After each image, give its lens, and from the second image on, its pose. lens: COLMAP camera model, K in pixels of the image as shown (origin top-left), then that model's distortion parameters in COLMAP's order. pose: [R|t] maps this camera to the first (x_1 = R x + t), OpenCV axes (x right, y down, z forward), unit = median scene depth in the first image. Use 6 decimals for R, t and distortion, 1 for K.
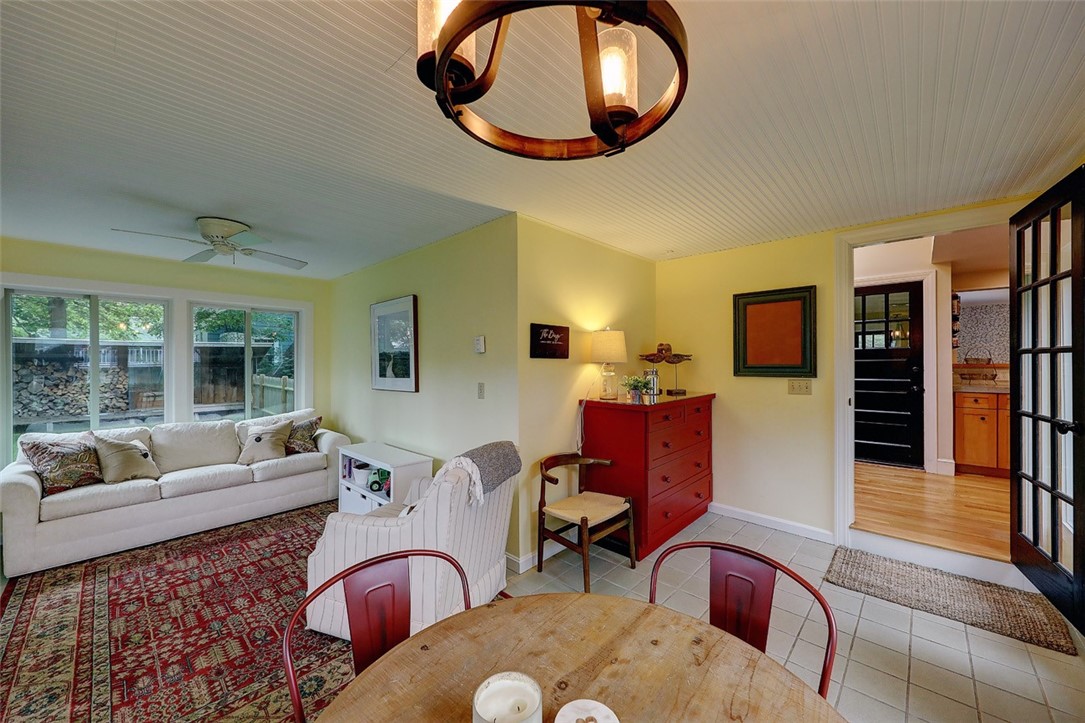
lens RADIAL K [[406.0, 0, 542.5], [0, 406.0, 361.5], [0, 0, 1]] dist [0.009506, -0.000183]
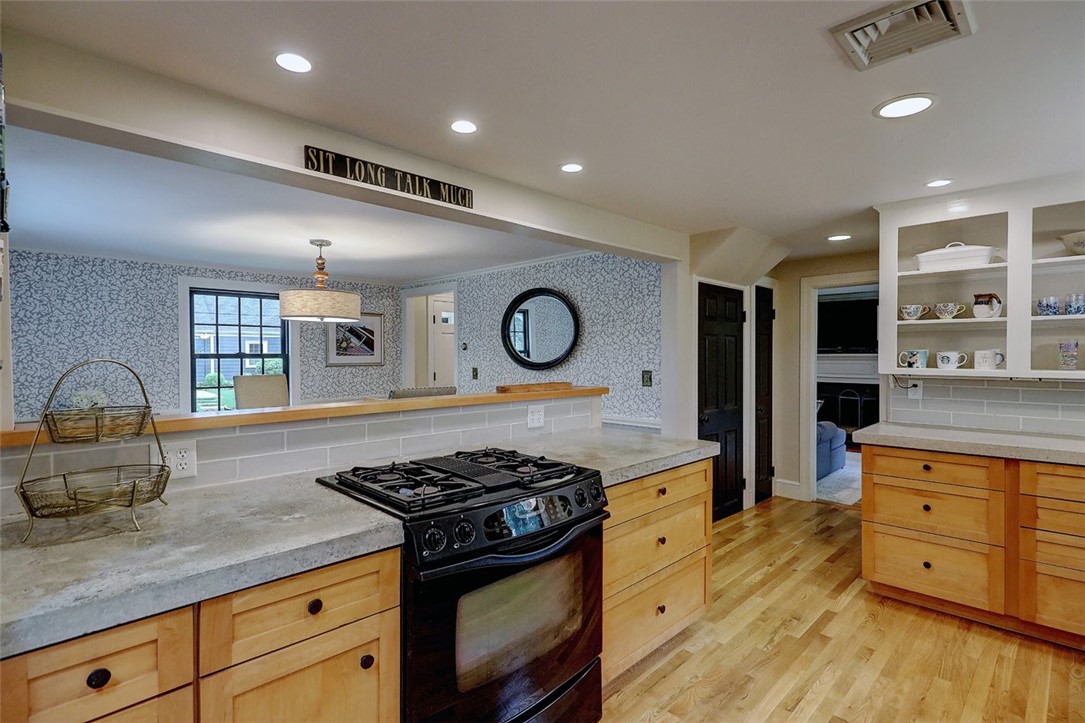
lens RADIAL K [[528.7, 0, 546.3], [0, 528.7, 360.8], [0, 0, 1]] dist [0.001977, 0.000470]
pose [[0.037095, -0.011858, 0.999241, 0.831842], [0.006555, 0.999911, 0.011623, -0.038773], [-0.999290, 0.006119, 0.037170, 0.793160]]
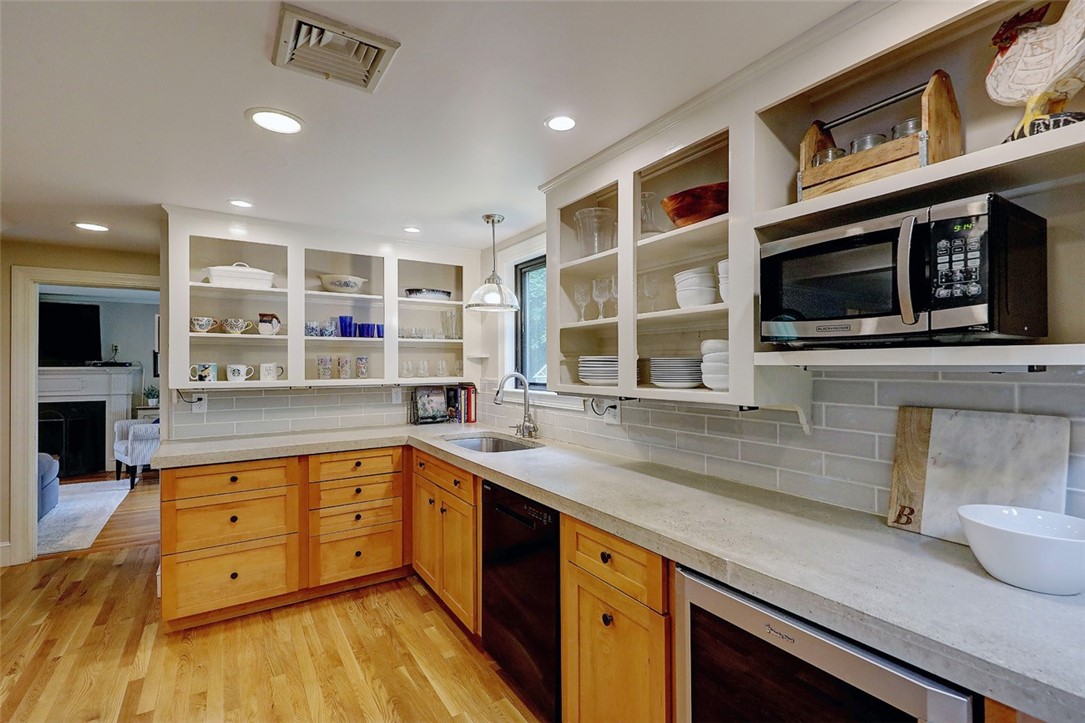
lens RADIAL K [[499.9, 0, 546.9], [0, 499.9, 360.3], [0, 0, 1]] dist [0.001111, -0.000979]
pose [[-0.970725, 0.006828, 0.240095, 0.961742], [0.005914, 0.999972, -0.004528, -0.039932], [-0.240119, -0.002976, -0.970739, 0.859433]]
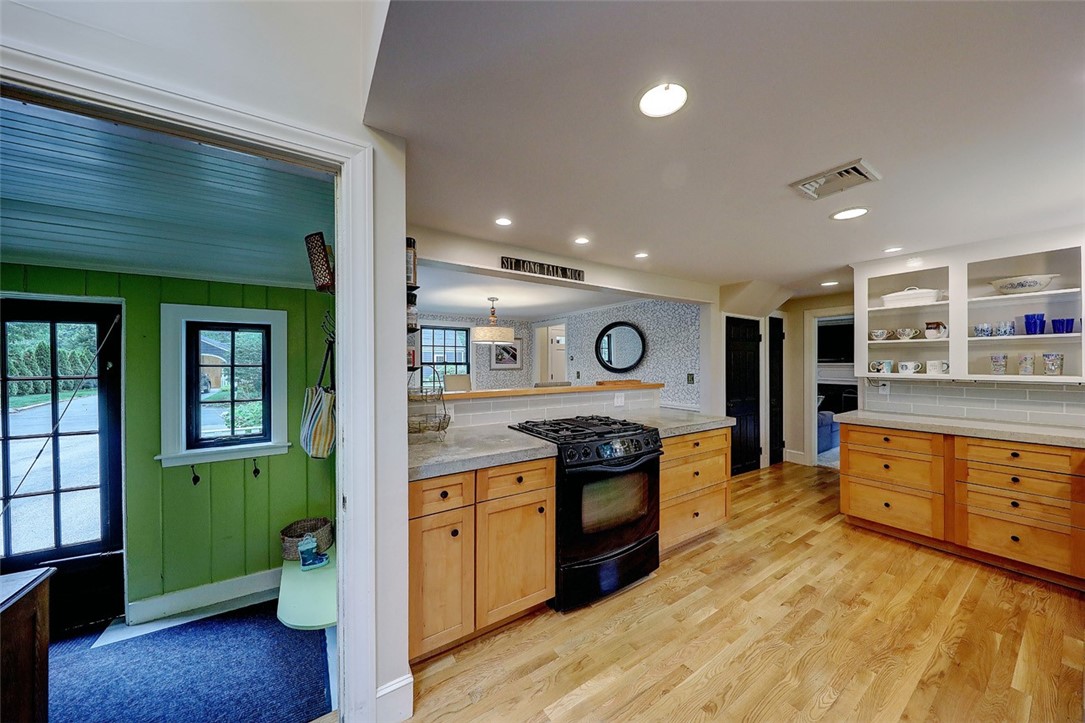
lens RADIAL K [[362.4, 0, 545.1], [0, 362.4, 362.0], [0, 0, 1]] dist [-0.005923, -0.000165]
pose [[0.241926, 0.003324, 0.970289, 0.709660], [0.004376, 0.999980, -0.004516, -0.038711], [-0.970285, 0.005339, 0.241907, 0.797674]]
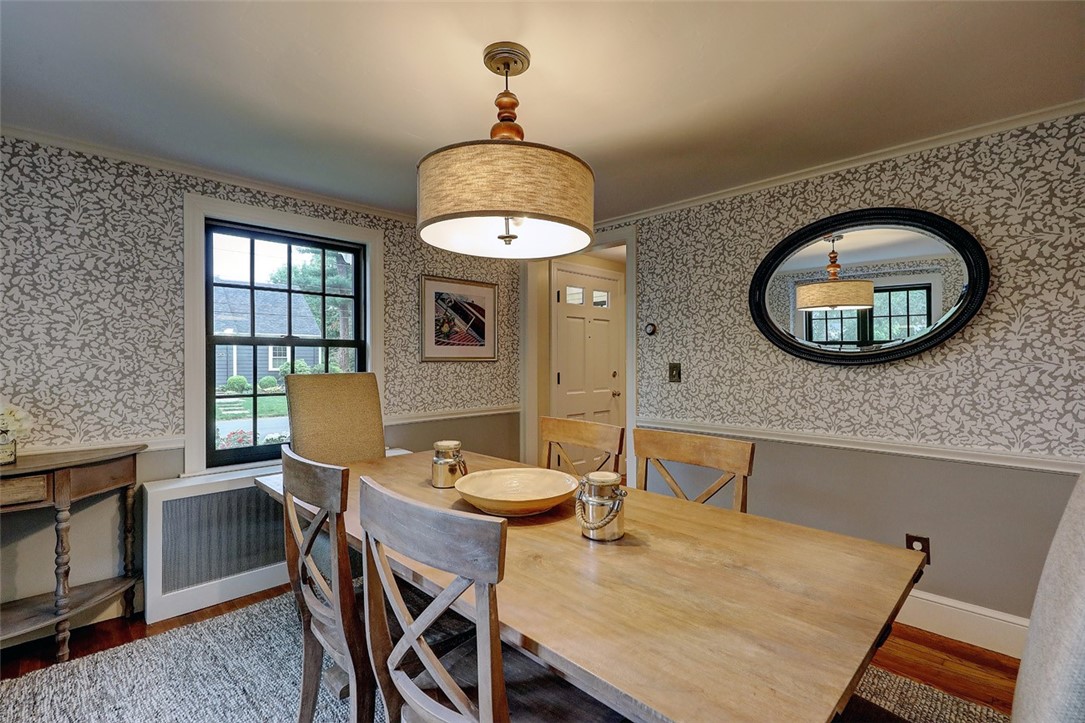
lens RADIAL K [[499.9, 0, 546.9], [0, 499.9, 360.3], [0, 0, 1]] dist [0.001111, -0.000979]
pose [[0.041513, -0.000645, 0.999138, 1.342997], [0.004913, 0.999988, 0.000442, -0.014988], [-0.999126, 0.004891, 0.041516, 1.155419]]
